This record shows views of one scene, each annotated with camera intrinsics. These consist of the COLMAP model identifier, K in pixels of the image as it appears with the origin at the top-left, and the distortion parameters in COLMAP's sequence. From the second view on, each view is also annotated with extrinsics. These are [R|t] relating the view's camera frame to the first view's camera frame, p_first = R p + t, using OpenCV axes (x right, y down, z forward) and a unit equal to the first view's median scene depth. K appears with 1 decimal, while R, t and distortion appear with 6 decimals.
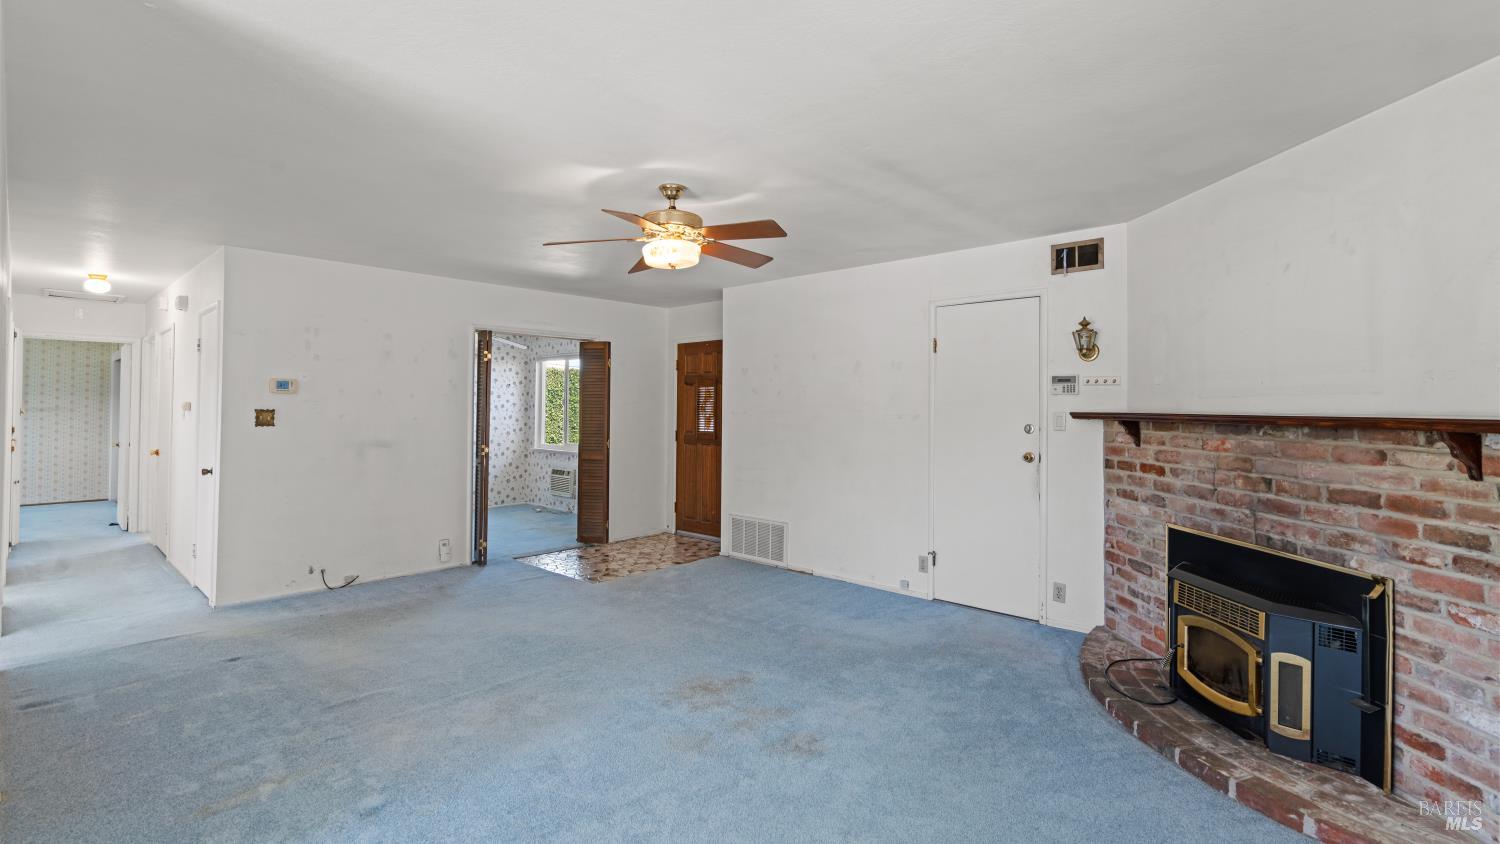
lens RADIAL K [[675.6, 0, 745.7], [0, 675.6, 400.5], [0, 0, 1]] dist [-0.007159, 0.002692]
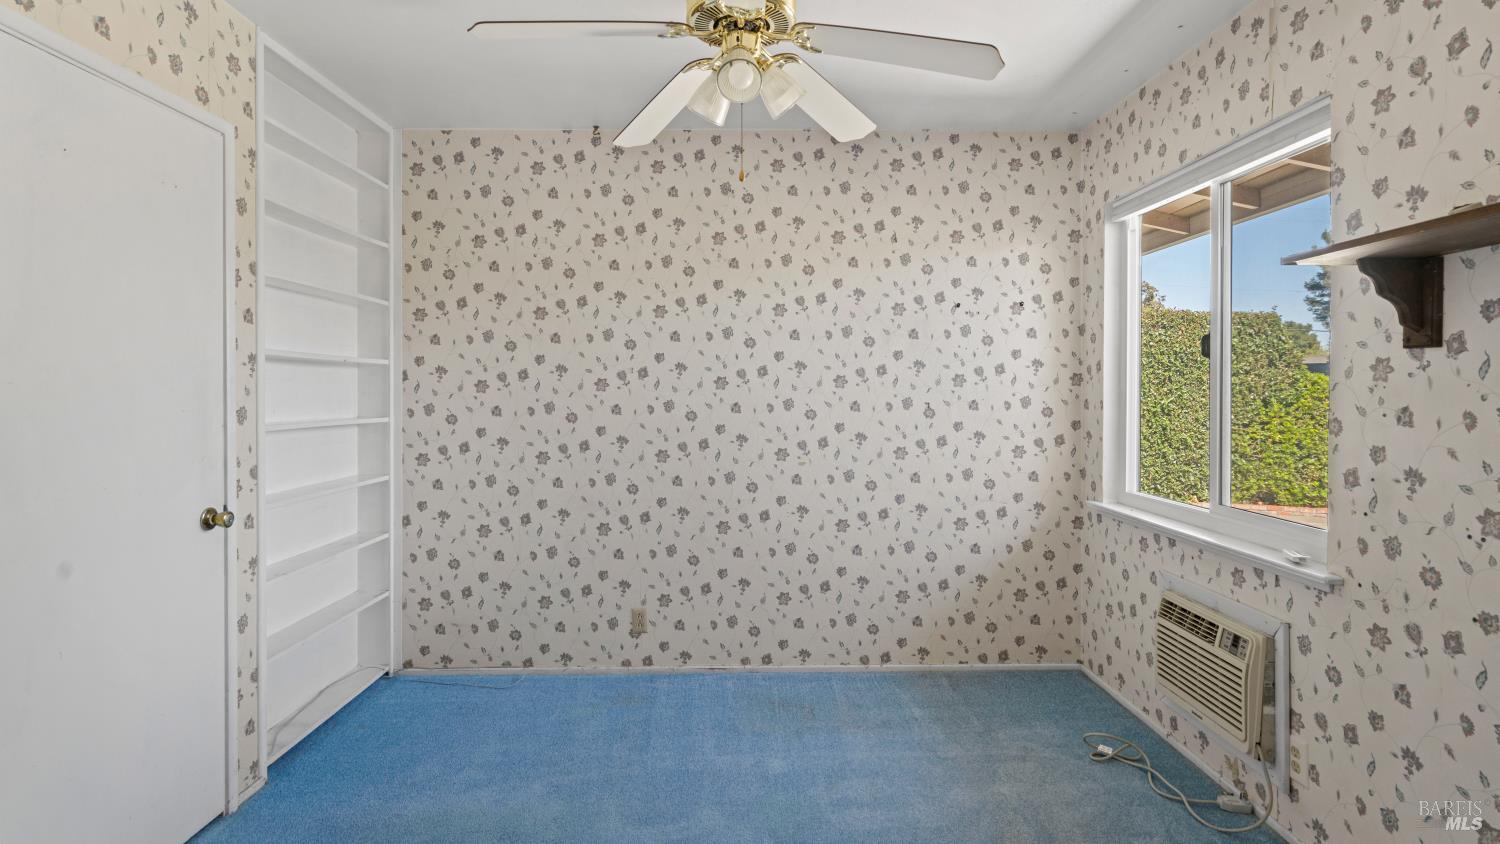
lens RADIAL K [[707.4, 0, 761.9], [0, 707.4, 389.1], [0, 0, 1]] dist [-0.009470, 0.001687]
pose [[0.678499, -0.006561, -0.734572, -0.181384], [0.013434, 0.999904, 0.003478, 0.015171], [0.734478, -0.012228, 0.678522, 0.668443]]
